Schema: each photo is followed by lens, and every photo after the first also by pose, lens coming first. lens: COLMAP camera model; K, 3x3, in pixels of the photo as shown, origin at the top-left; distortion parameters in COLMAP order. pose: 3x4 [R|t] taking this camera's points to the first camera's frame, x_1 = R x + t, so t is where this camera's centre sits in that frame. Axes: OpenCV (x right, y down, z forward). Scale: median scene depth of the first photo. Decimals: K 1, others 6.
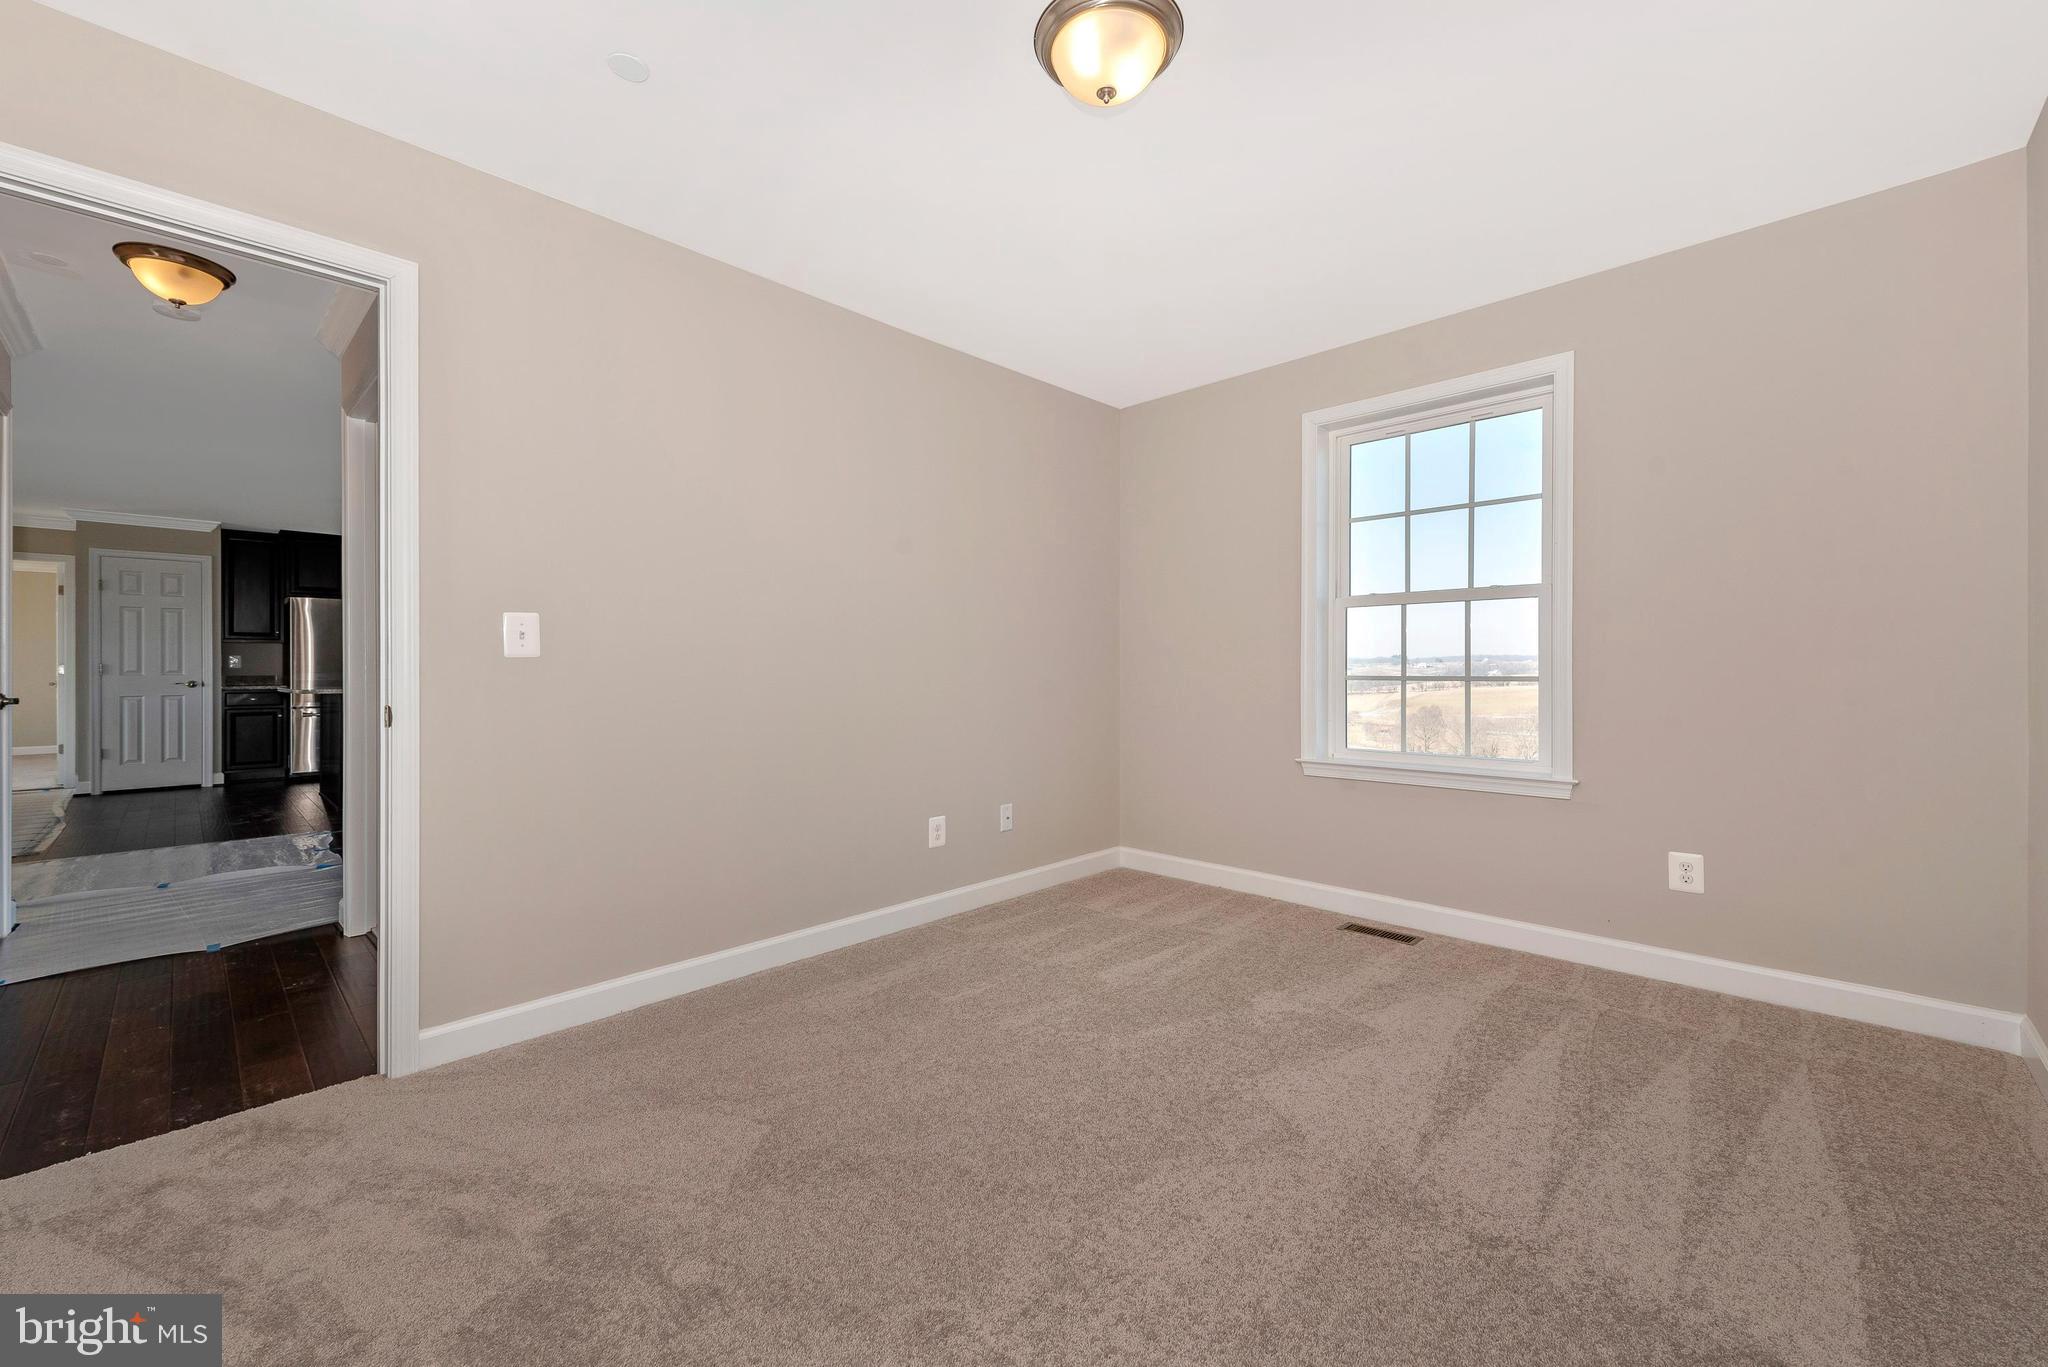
lens RADIAL K [[796.2, 0, 1022.3], [0, 796.2, 670.2], [0, 0, 1]] dist [0.016917, -0.000135]
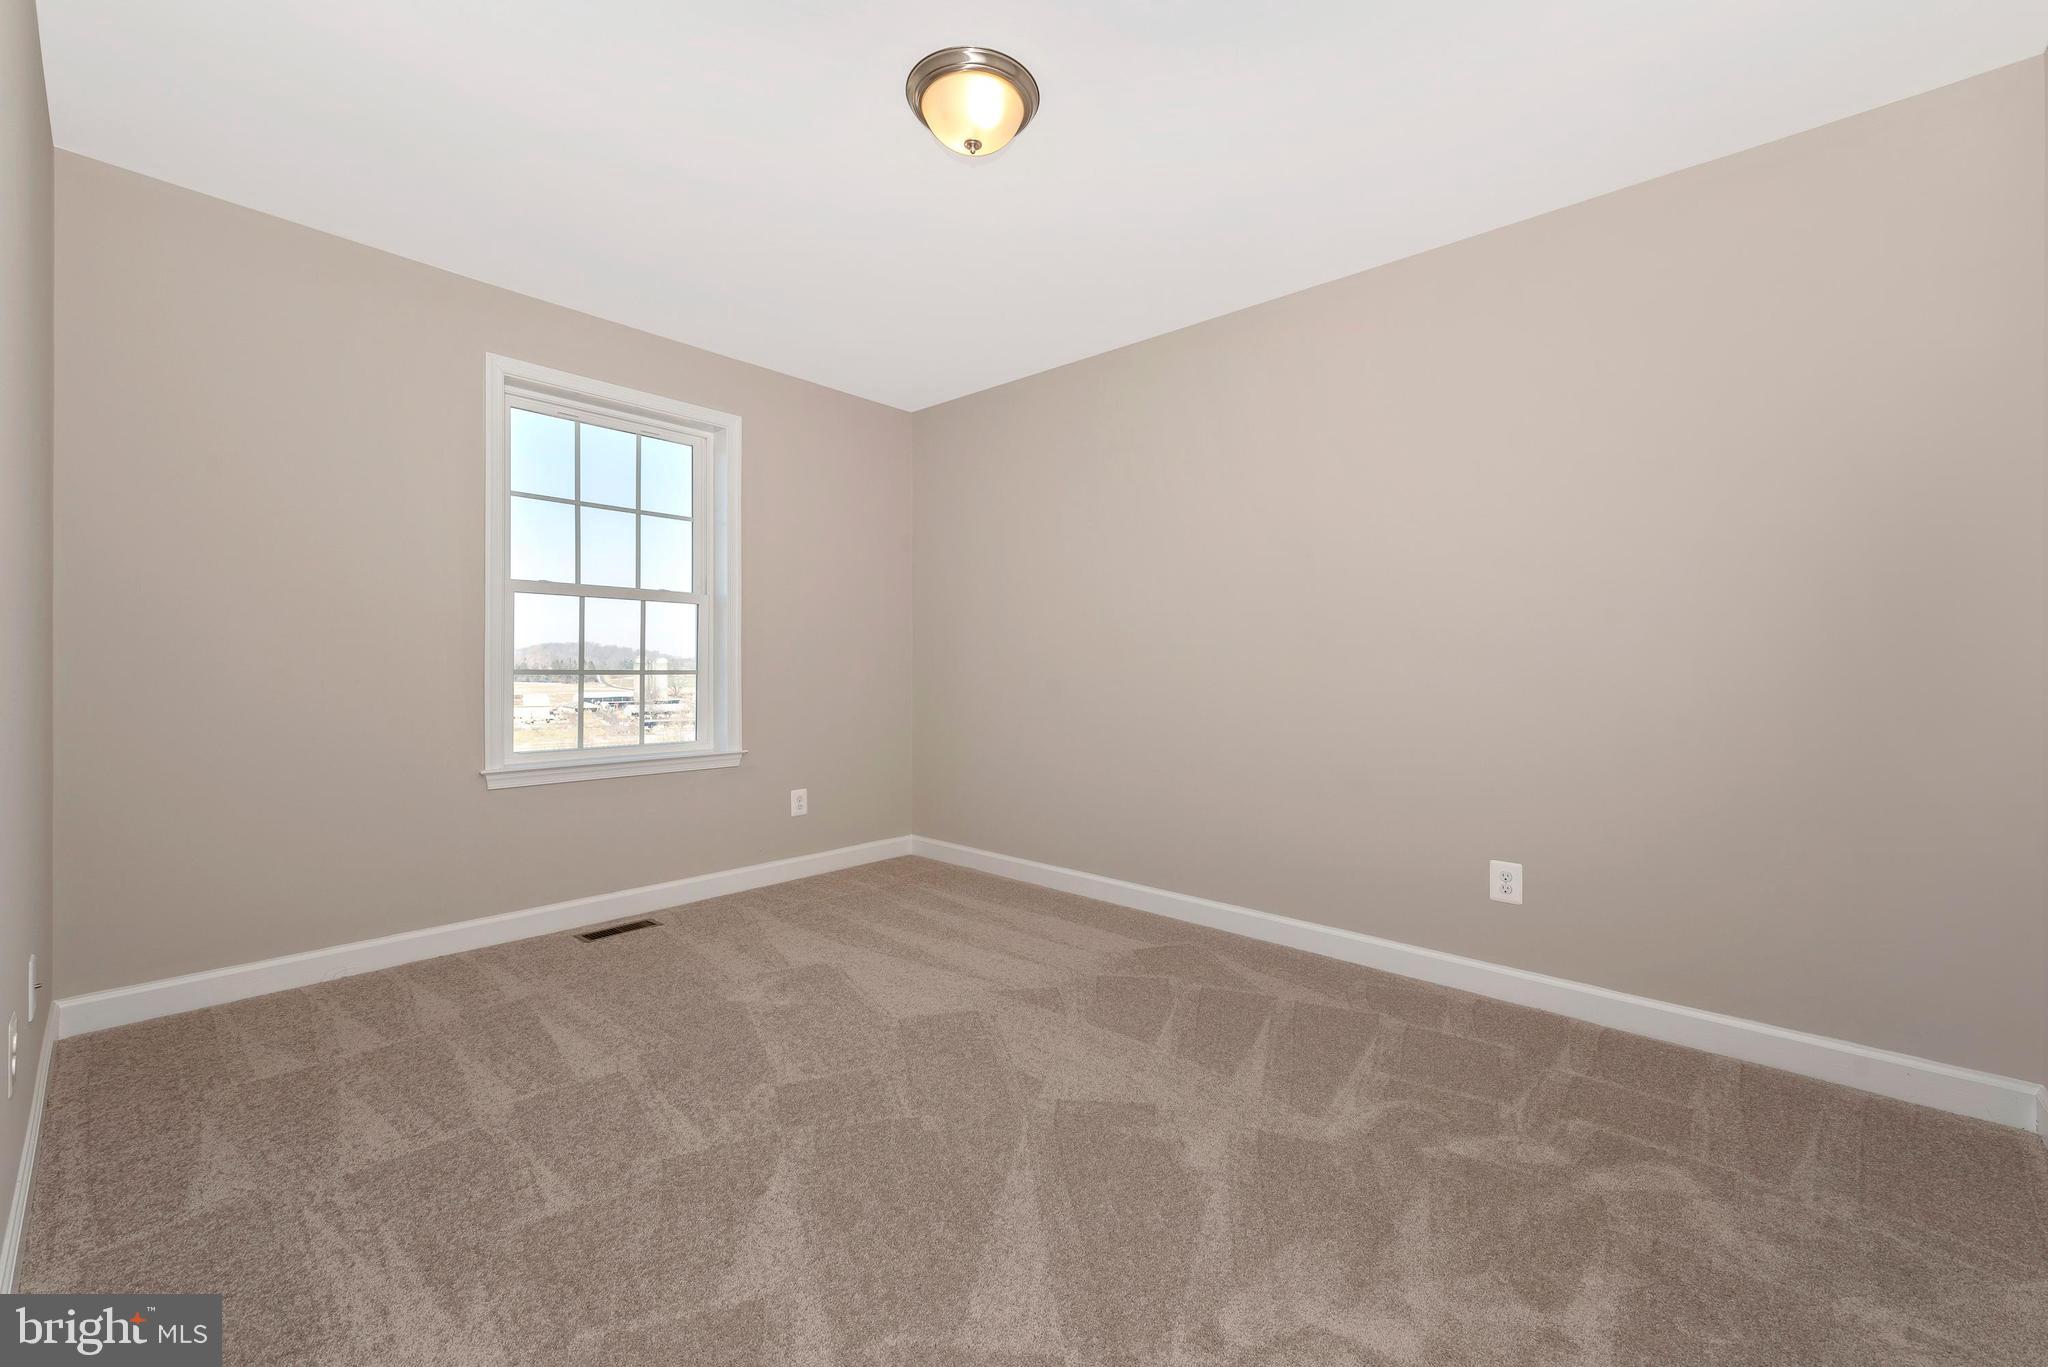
lens RADIAL K [[796.2, 0, 1022.3], [0, 796.2, 670.2], [0, 0, 1]] dist [0.016917, -0.000135]
pose [[-0.004340, -0.003186, 0.999986, -0.542712], [-0.006843, 0.999972, 0.003156, 0.000869], [-0.999967, -0.006829, -0.004361, 0.504258]]
